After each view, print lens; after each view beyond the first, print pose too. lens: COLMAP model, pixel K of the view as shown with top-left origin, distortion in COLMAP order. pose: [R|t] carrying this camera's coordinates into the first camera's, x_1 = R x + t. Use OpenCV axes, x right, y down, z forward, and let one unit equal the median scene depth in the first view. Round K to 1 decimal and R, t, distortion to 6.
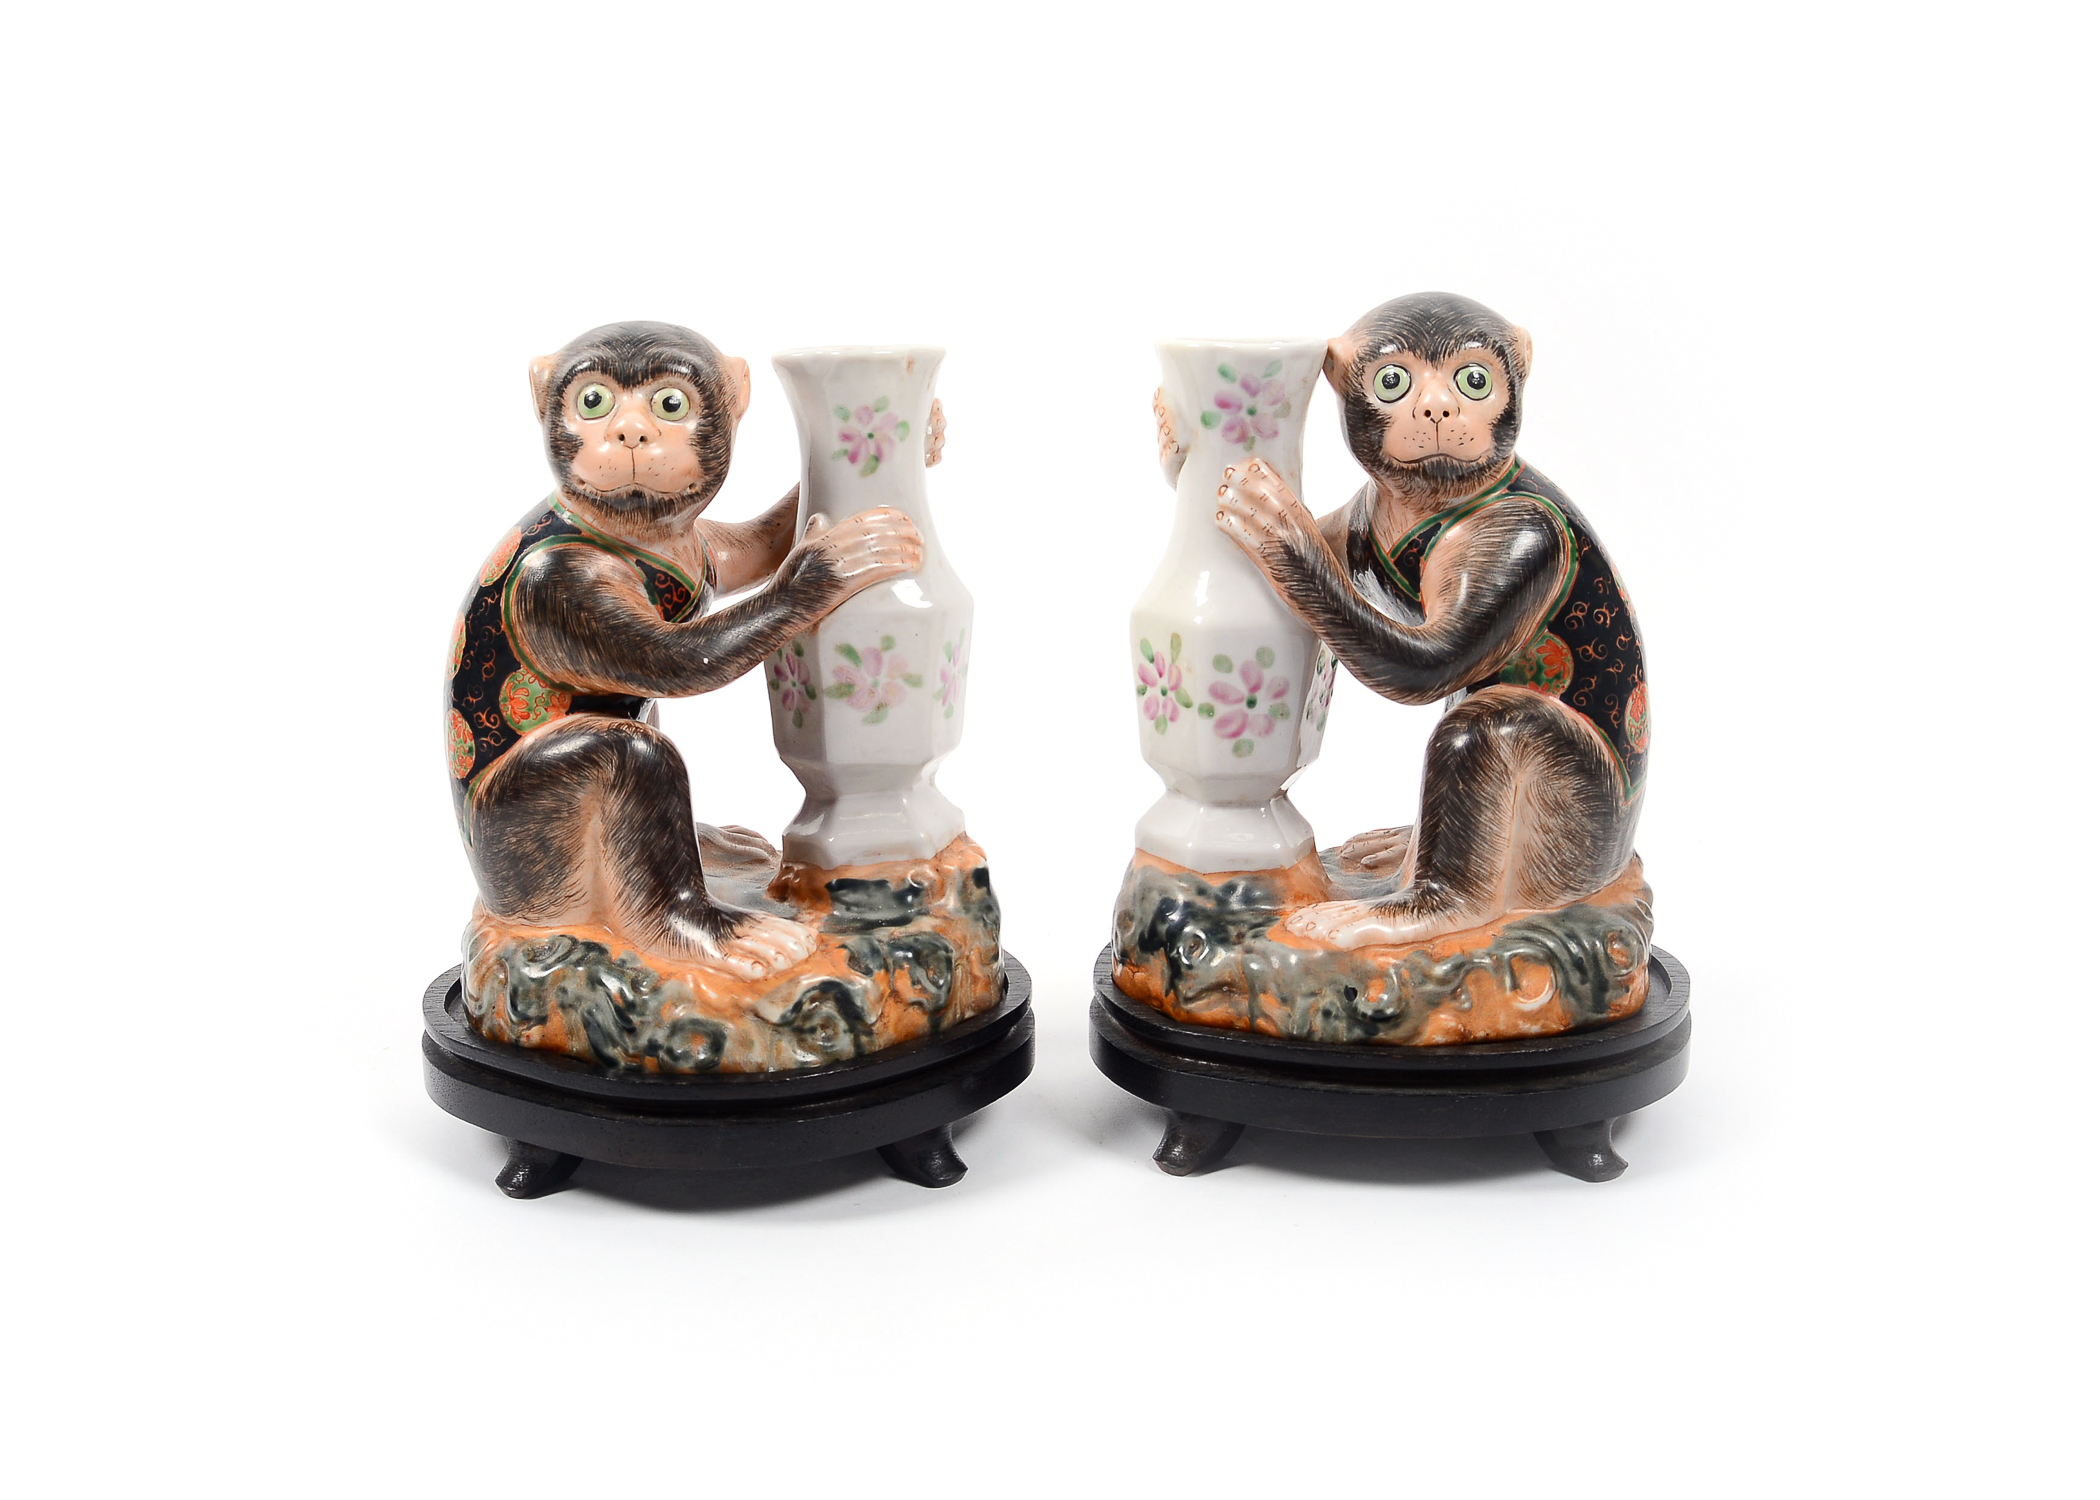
lens RADIAL K [[2253.8, 0, 972.3], [0, 2253.8, 729.1], [0, 0, 1]] dist [-0.122464, 0.000000]
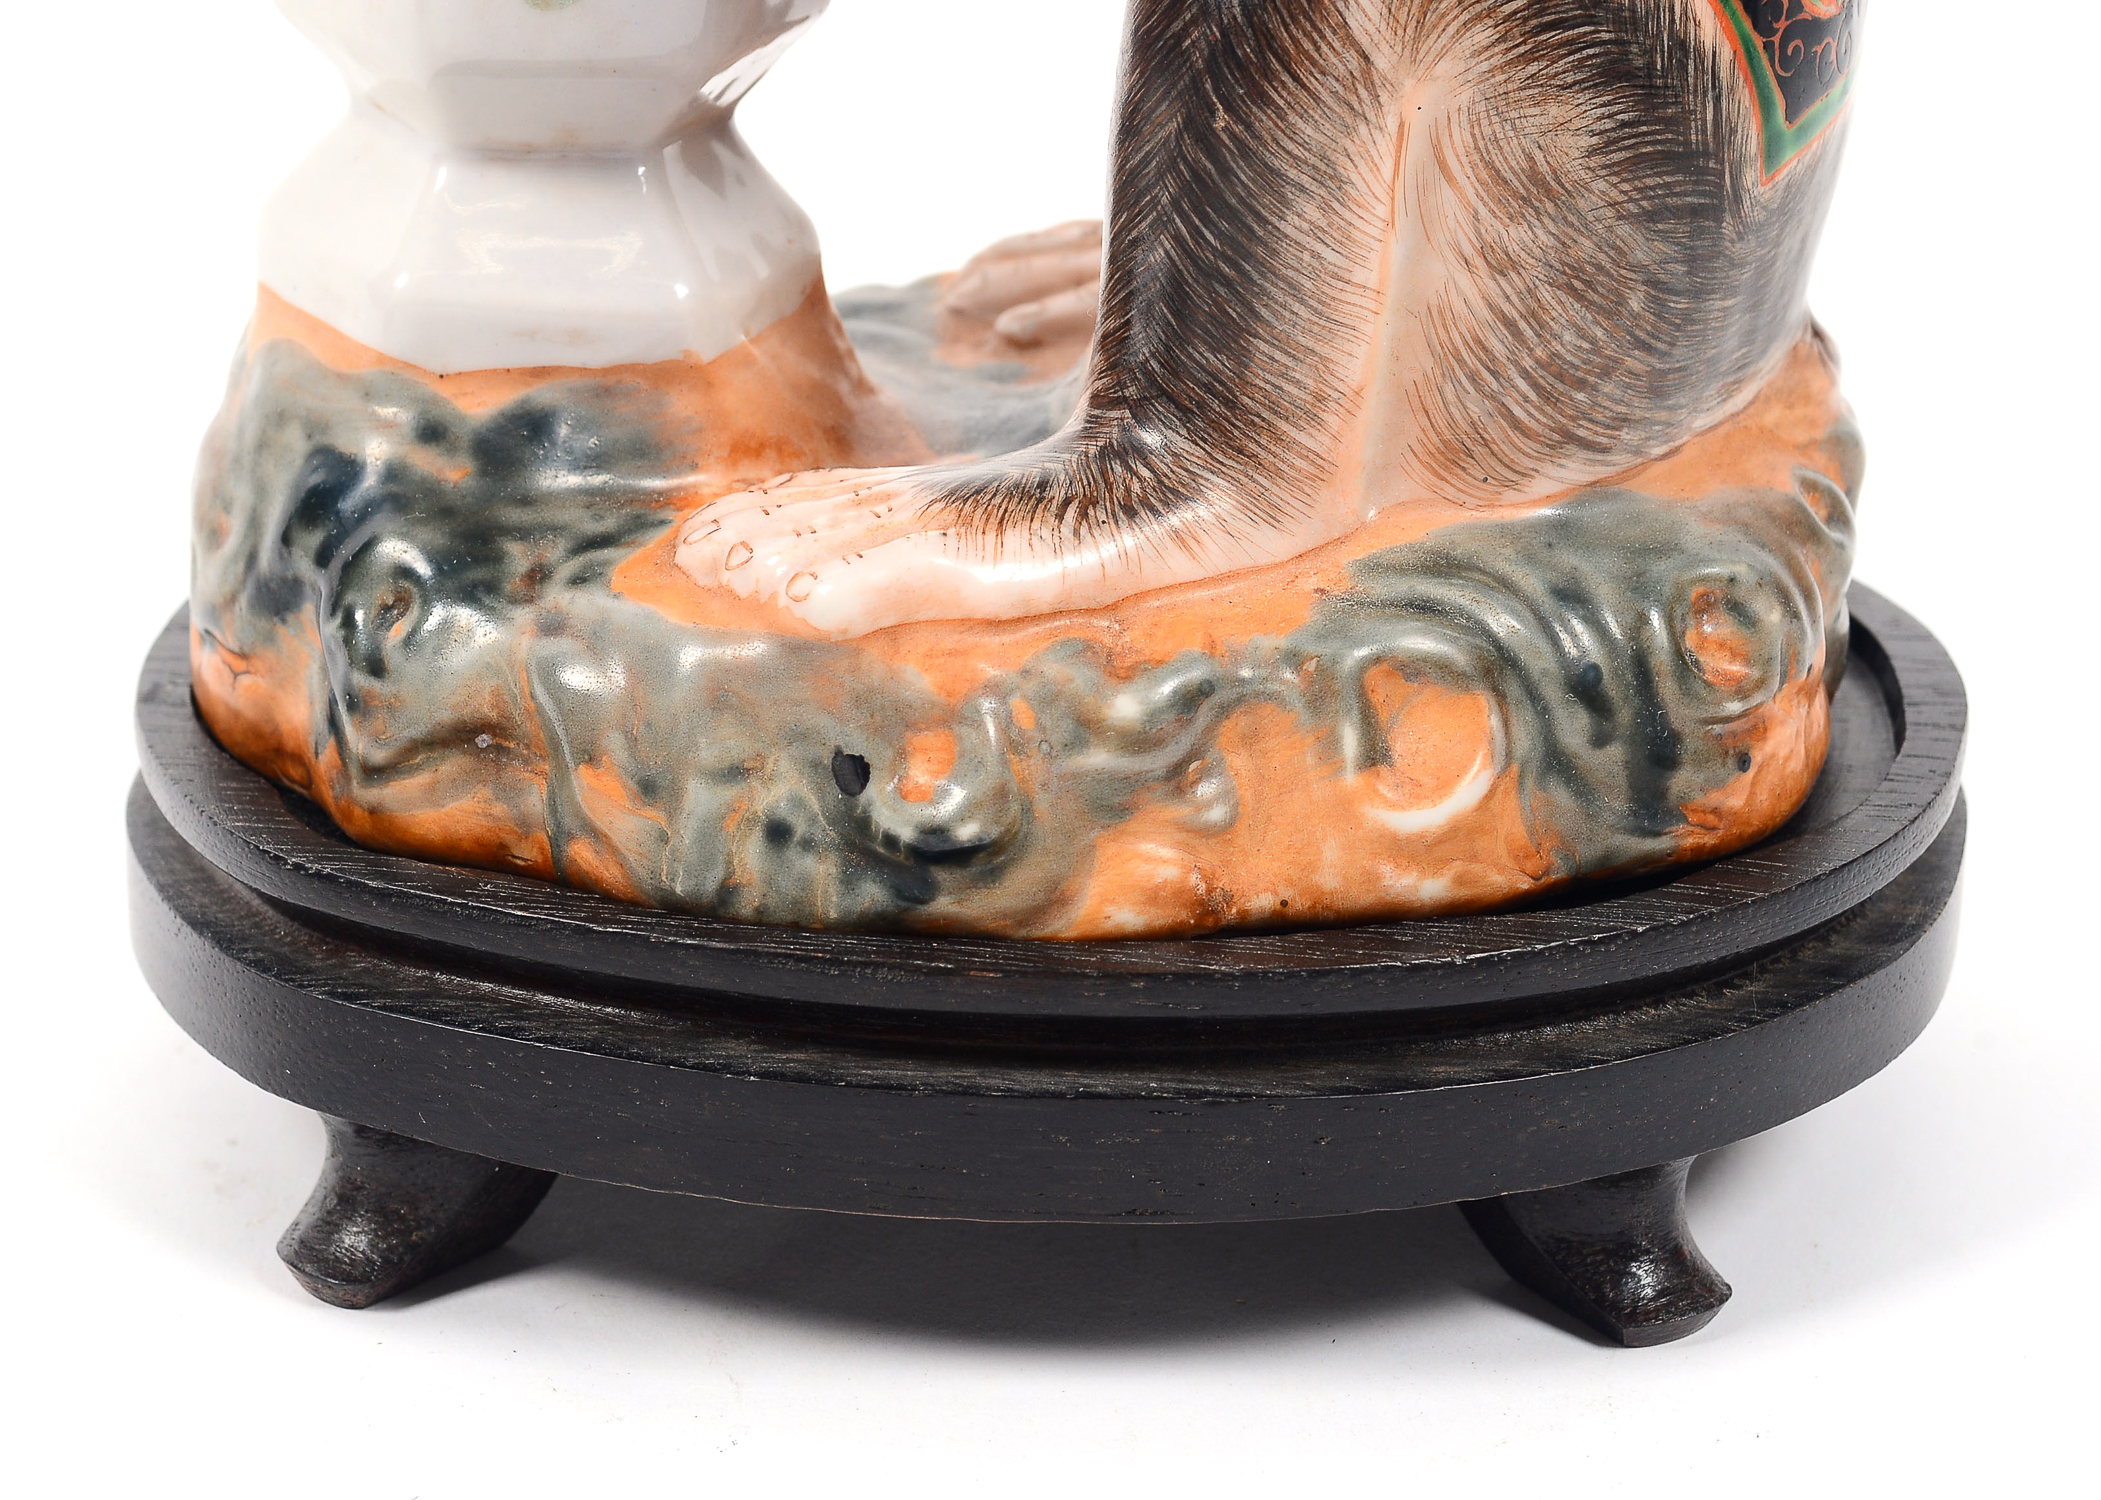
lens RADIAL K [[5531.4, 0, 1017.0], [0, 5531.4, 793.6], [0, 0, 1]] dist [0.064369, 0.000000]
pose [[0.997396, 0.007036, 0.071780, 0.133077], [-0.019631, 0.984139, 0.176312, -0.017680], [-0.069401, -0.177262, 0.981714, 0.222447]]
